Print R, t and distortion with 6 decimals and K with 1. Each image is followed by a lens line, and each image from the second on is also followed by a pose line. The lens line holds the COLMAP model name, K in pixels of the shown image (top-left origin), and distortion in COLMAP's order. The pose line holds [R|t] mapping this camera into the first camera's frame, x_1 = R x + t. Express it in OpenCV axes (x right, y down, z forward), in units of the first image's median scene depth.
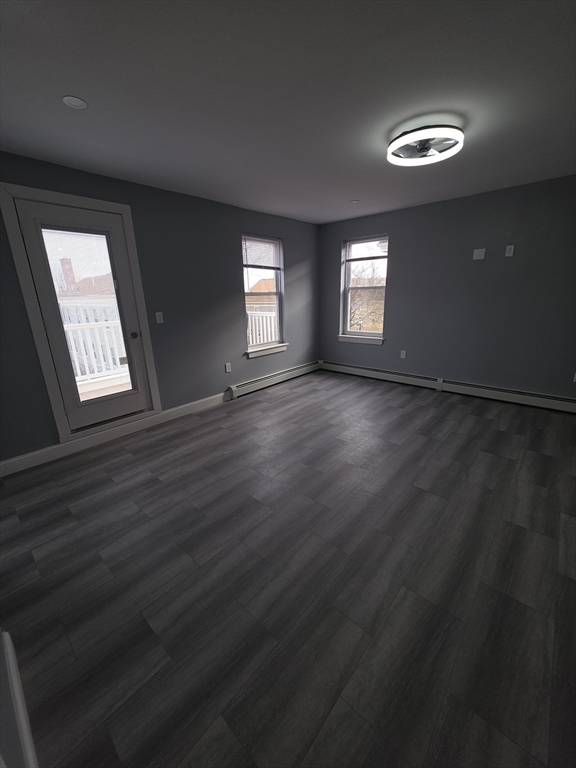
lens RADIAL K [[308.2, 0, 288.6], [0, 308.2, 380.2], [0, 0, 1]] dist [0.000455, -0.000119]
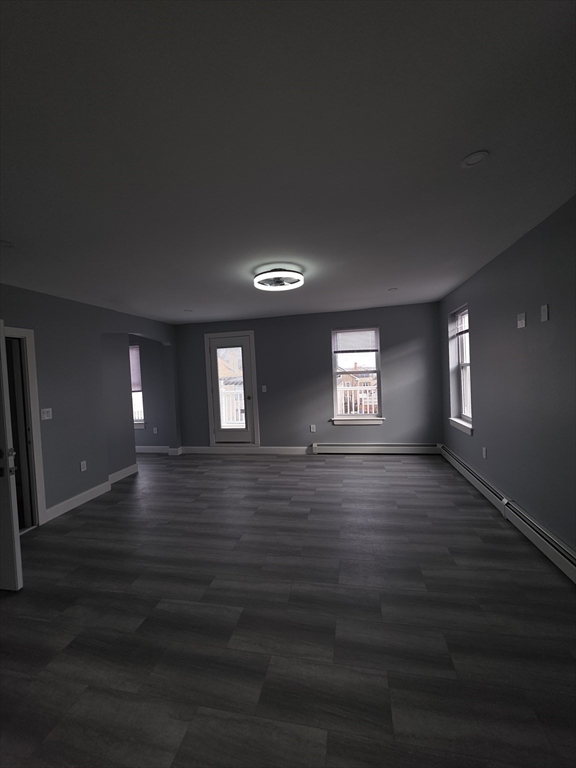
lens RADIAL K [[305.7, 0, 289.3], [0, 305.7, 380.3], [0, 0, 1]] dist [0.000675, 0.000030]
pose [[0.495980, 0.027194, -0.867908, 0.874669], [-0.203905, 0.975209, -0.085969, -0.108167], [0.844054, 0.219610, 0.489228, 0.239560]]
